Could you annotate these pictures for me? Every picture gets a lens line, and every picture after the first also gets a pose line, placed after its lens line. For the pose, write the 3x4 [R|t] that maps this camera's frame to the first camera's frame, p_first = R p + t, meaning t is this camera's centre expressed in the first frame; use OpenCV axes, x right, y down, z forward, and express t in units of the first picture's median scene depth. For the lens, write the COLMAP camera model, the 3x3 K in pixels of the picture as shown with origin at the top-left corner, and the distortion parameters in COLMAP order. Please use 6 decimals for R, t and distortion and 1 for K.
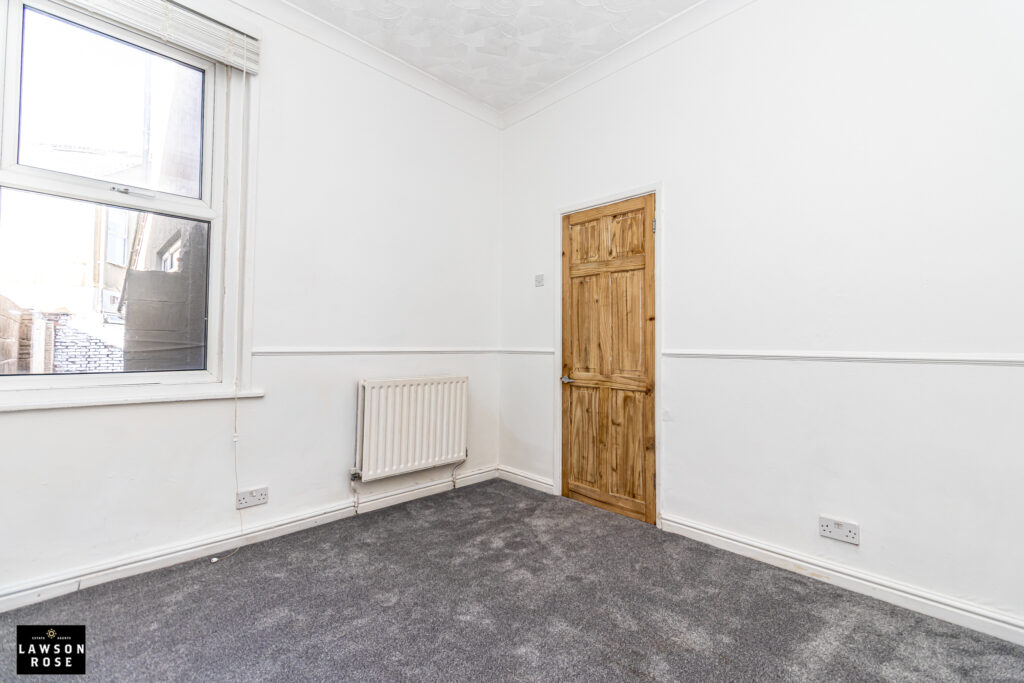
lens RADIAL K [[467.2, 0, 510.7], [0, 467.2, 339.7], [0, 0, 1]] dist [0.003446, 0.001760]
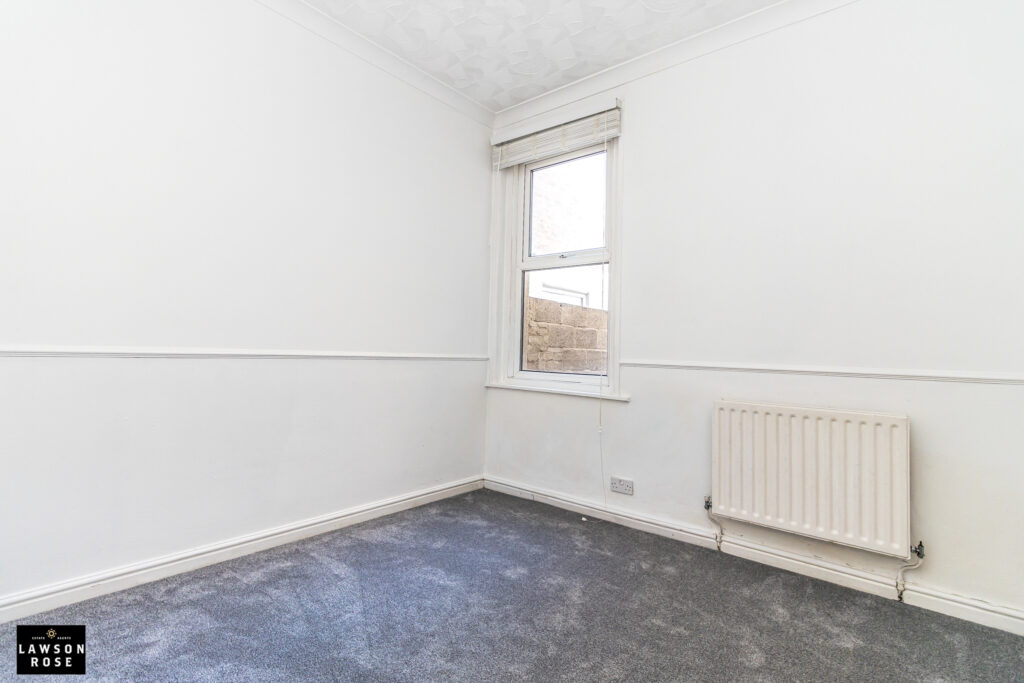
lens RADIAL K [[467.2, 0, 512.9], [0, 467.2, 338.5], [0, 0, 1]] dist [0.003446, 0.001760]
pose [[0.108767, -0.027304, -0.993692, 0.538896], [-0.015347, 0.999457, -0.029142, 0.002533], [0.993949, 0.018420, 0.108289, 0.522876]]
